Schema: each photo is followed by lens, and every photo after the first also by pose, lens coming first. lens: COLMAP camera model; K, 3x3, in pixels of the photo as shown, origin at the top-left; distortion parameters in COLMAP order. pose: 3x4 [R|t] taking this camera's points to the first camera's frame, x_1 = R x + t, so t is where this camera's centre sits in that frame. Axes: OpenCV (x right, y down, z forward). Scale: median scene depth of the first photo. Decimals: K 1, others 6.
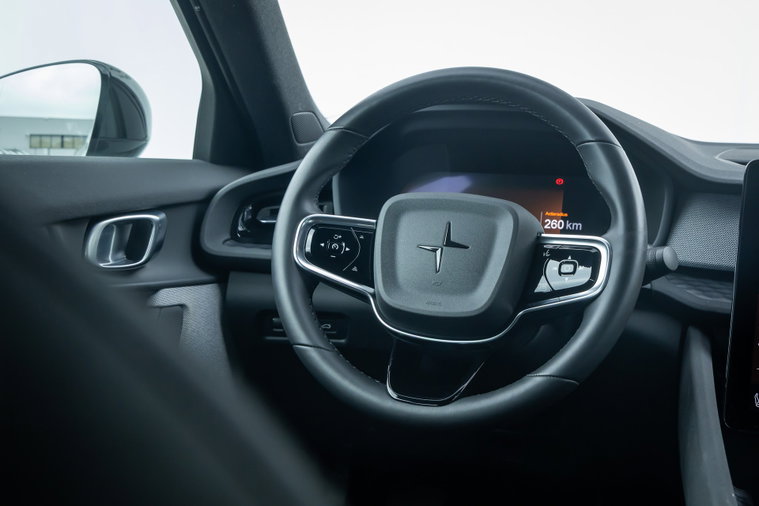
lens RADIAL K [[1041.5, 0, 379.5], [0, 1041.5, 253.0], [0, 0, 1]] dist [-0.015232, 0.012989]
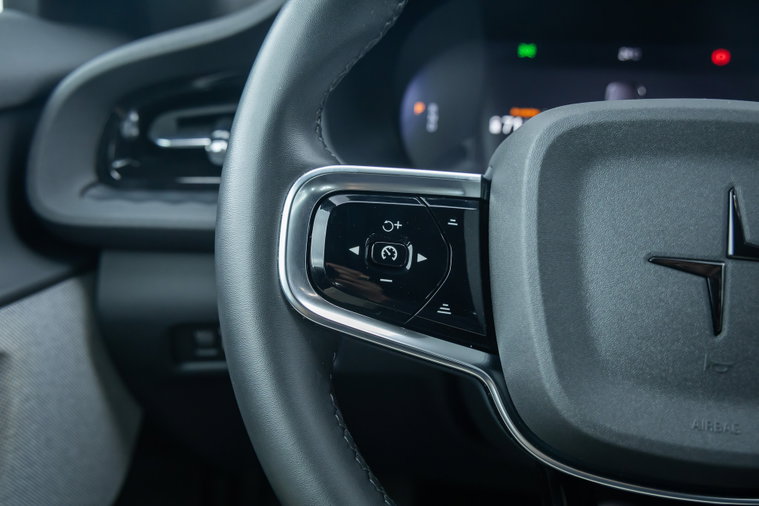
lens RADIAL K [[874.2, 0, 379.5], [0, 874.2, 253.0], [0, 0, 1]] dist [0.163353, 0.005596]
pose [[0.986334, -0.056495, 0.154769, -0.093684], [0.027253, 0.982377, 0.184914, -0.064454], [-0.162488, -0.178169, 0.970491, 0.672560]]
